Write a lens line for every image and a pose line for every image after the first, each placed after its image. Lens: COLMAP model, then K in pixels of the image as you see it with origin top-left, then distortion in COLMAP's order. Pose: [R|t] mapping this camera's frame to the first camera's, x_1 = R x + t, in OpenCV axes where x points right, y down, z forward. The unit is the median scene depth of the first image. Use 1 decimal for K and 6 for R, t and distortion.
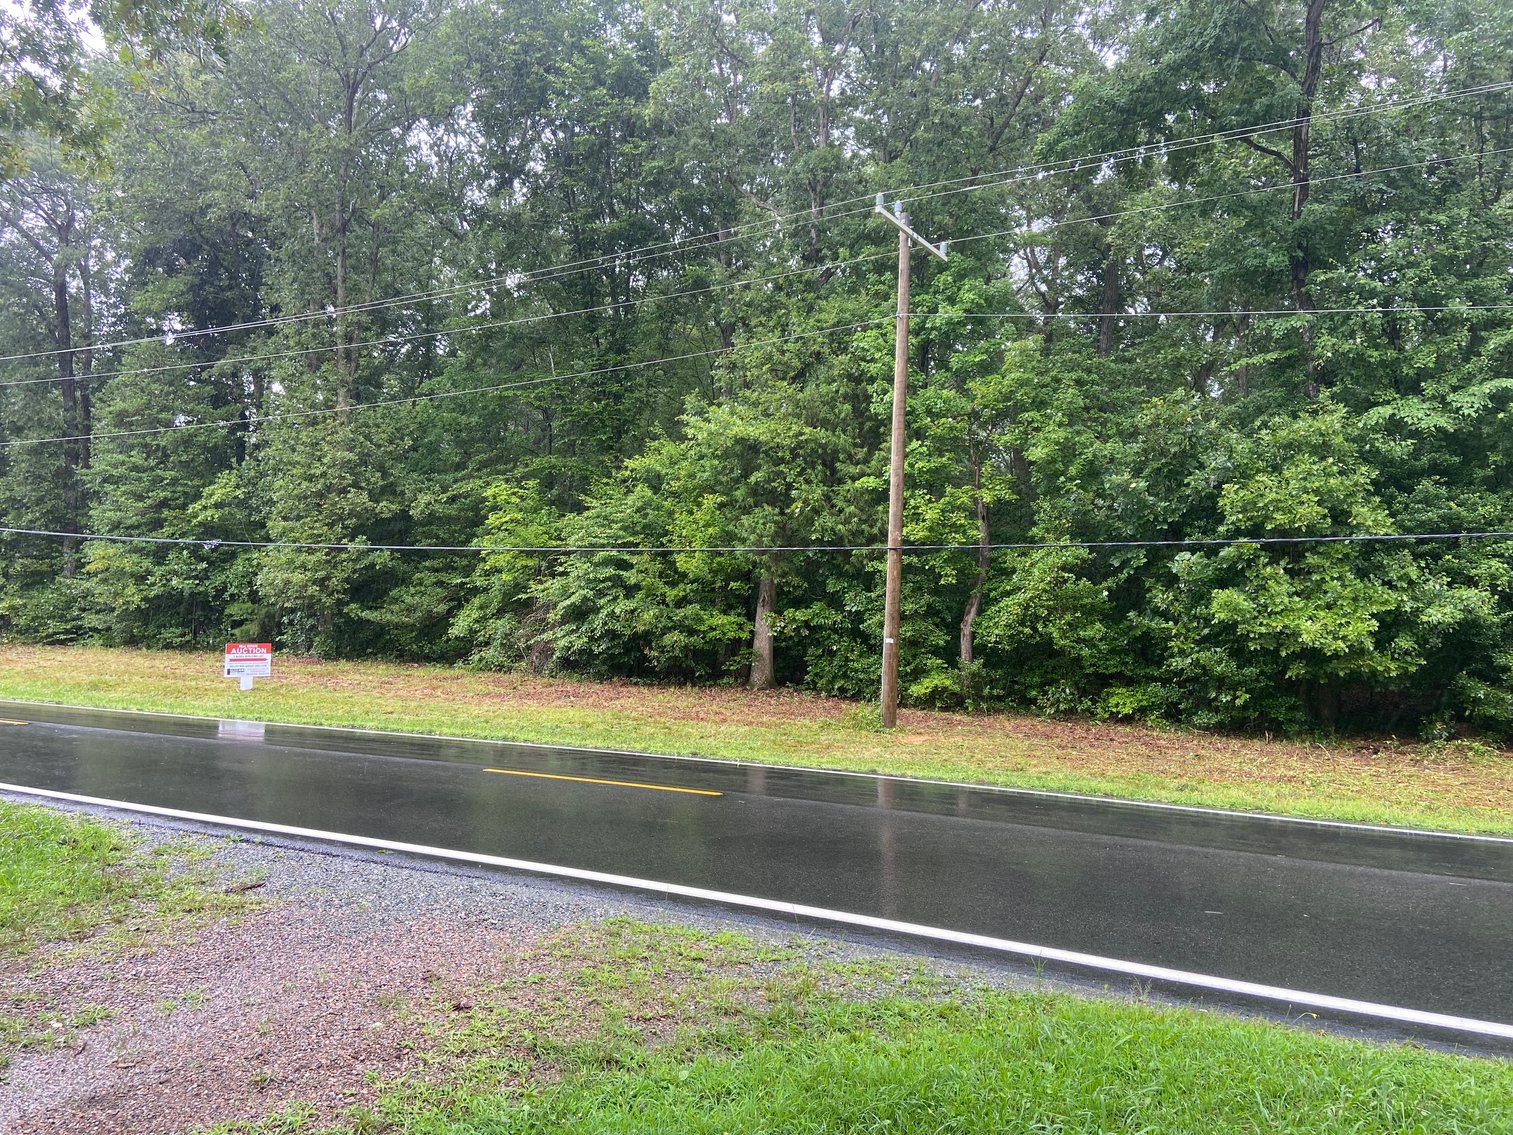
lens RADIAL K [[1164.5, 0, 756.5], [0, 1164.5, 567.5], [0, 0, 1]] dist [0.114365, -0.143333]
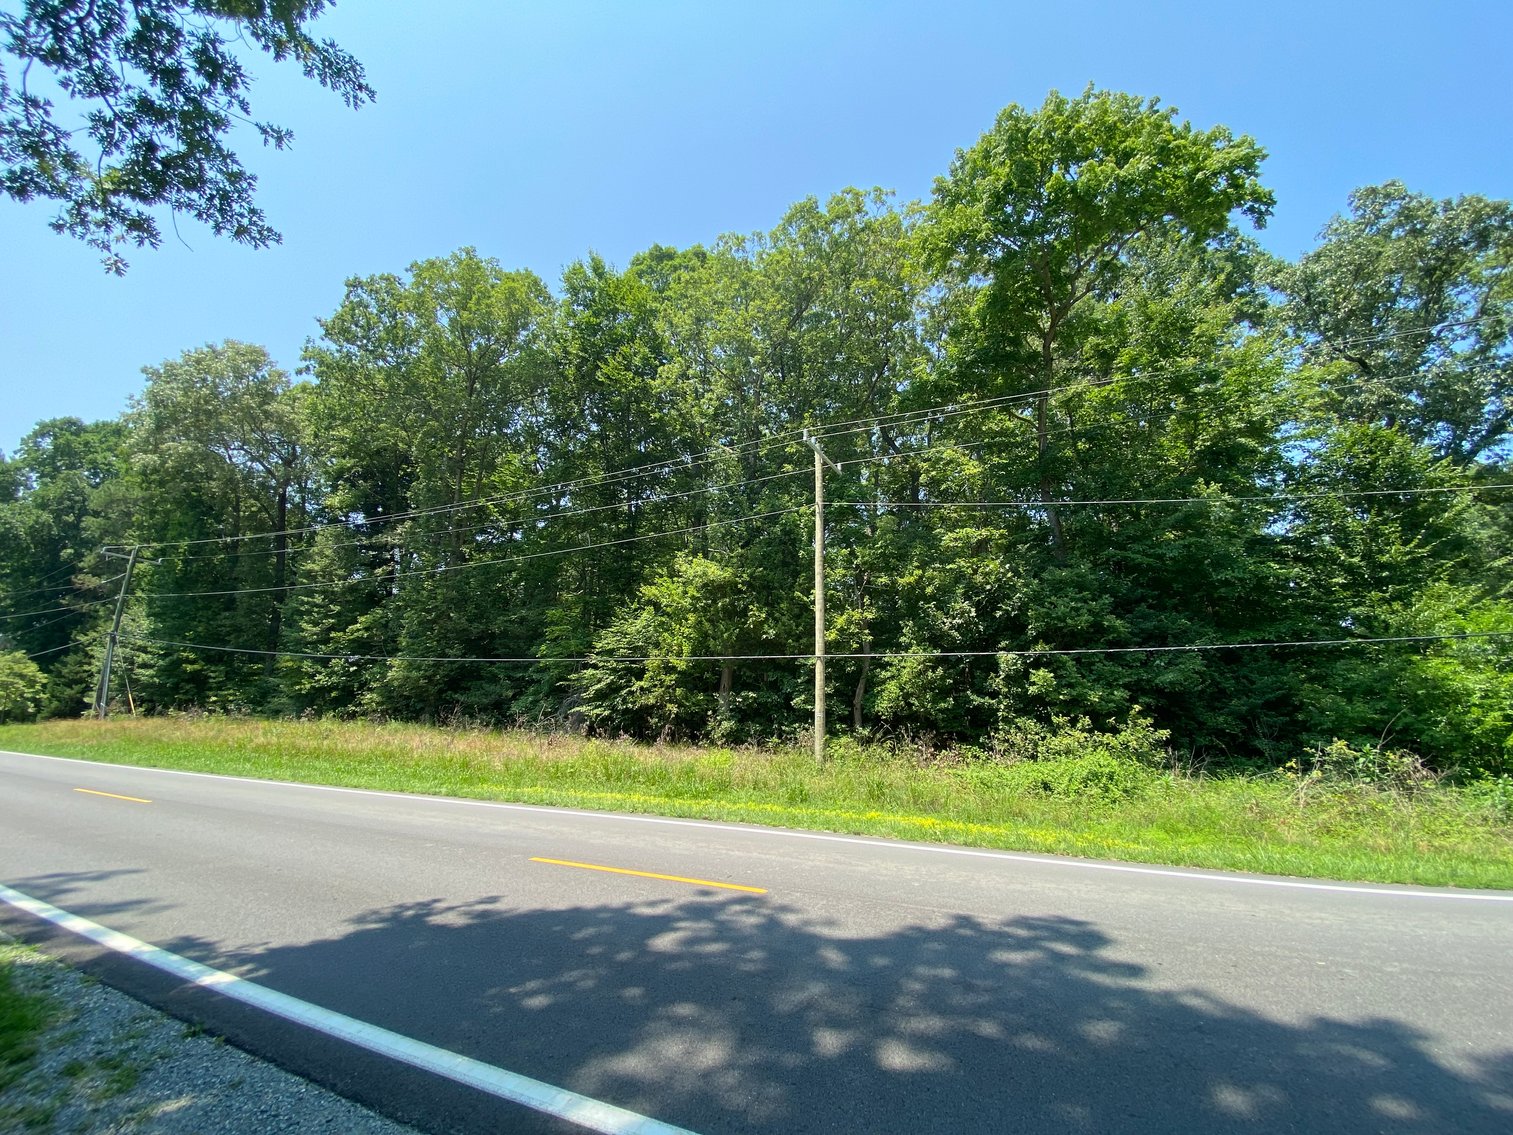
lens RADIAL K [[647.3, 0, 756.5], [0, 647.3, 567.5], [0, 0, 1]] dist [-0.000393, -0.000063]
pose [[0.995798, 0.008203, 0.091210, -0.032192], [0.006437, 0.987248, -0.159061, 0.010155], [-0.091351, 0.158979, 0.983047, 0.148035]]
